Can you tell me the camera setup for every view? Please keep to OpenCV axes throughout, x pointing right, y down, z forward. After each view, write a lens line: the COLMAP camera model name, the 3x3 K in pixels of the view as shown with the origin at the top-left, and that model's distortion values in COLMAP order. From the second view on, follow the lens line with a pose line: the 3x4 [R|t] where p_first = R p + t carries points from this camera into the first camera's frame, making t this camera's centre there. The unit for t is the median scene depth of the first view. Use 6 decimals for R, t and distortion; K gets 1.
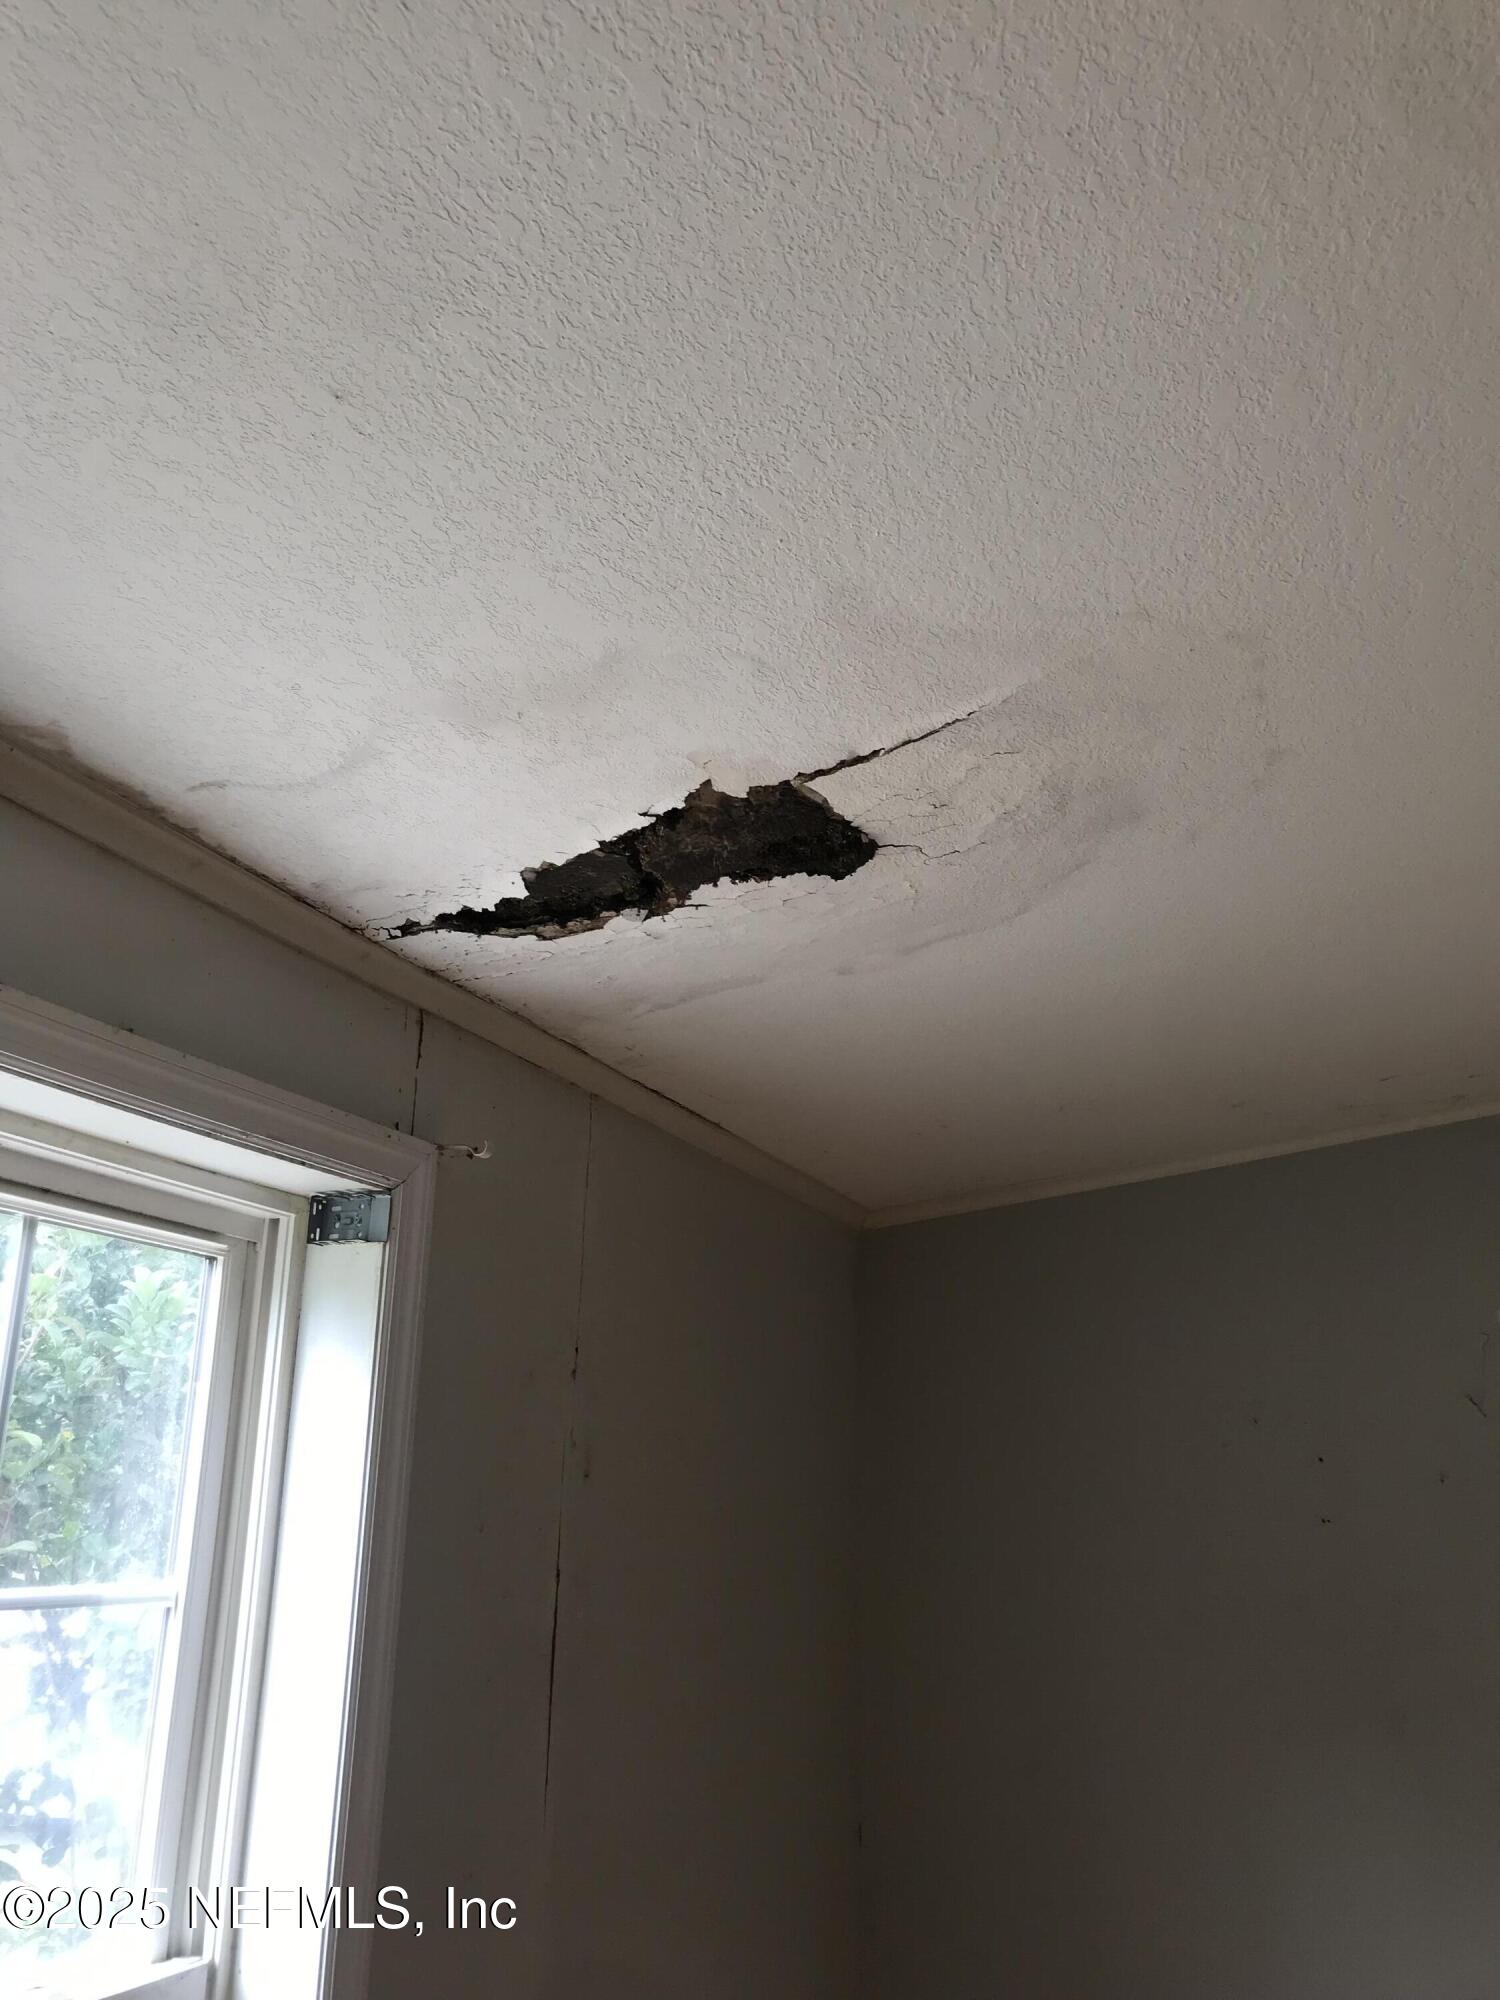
lens RADIAL K [[1638.9, 0, 750.0], [0, 1638.9, 1000.0], [0, 0, 1]] dist [0.081569, -0.000089]
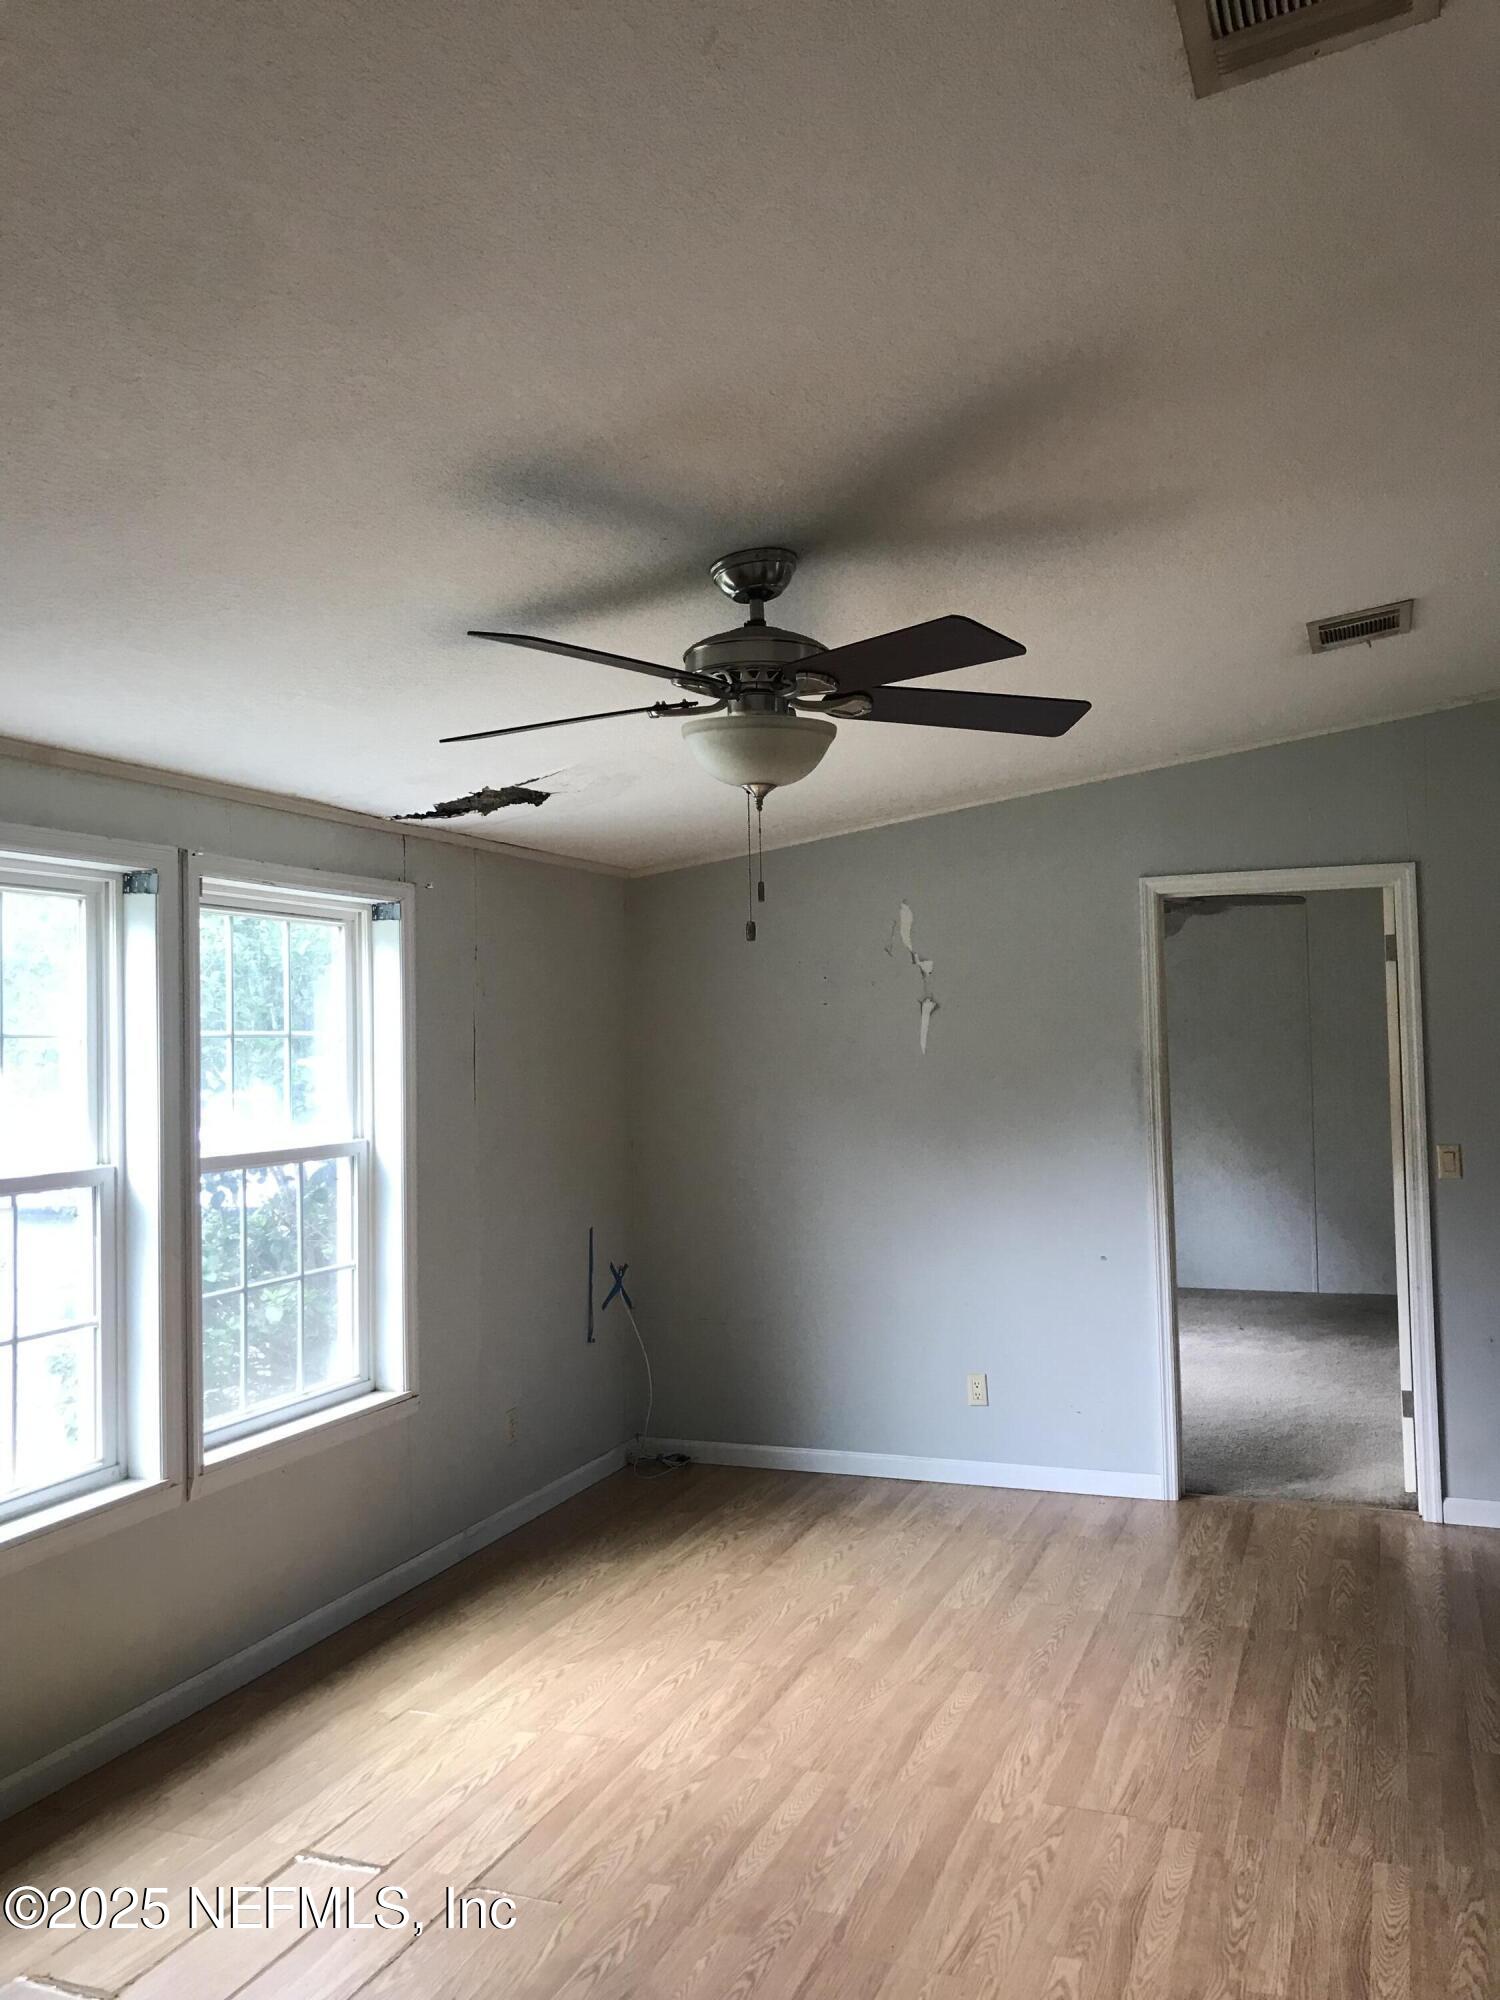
lens RADIAL K [[1638.9, 0, 750.0], [0, 1638.9, 1000.0], [0, 0, 1]] dist [0.081569, -0.000089]
pose [[0.999441, -0.033357, 0.002249, 0.404587], [0.031461, 0.961123, 0.274322, -0.519877], [-0.011312, -0.274098, 0.961635, -1.927104]]
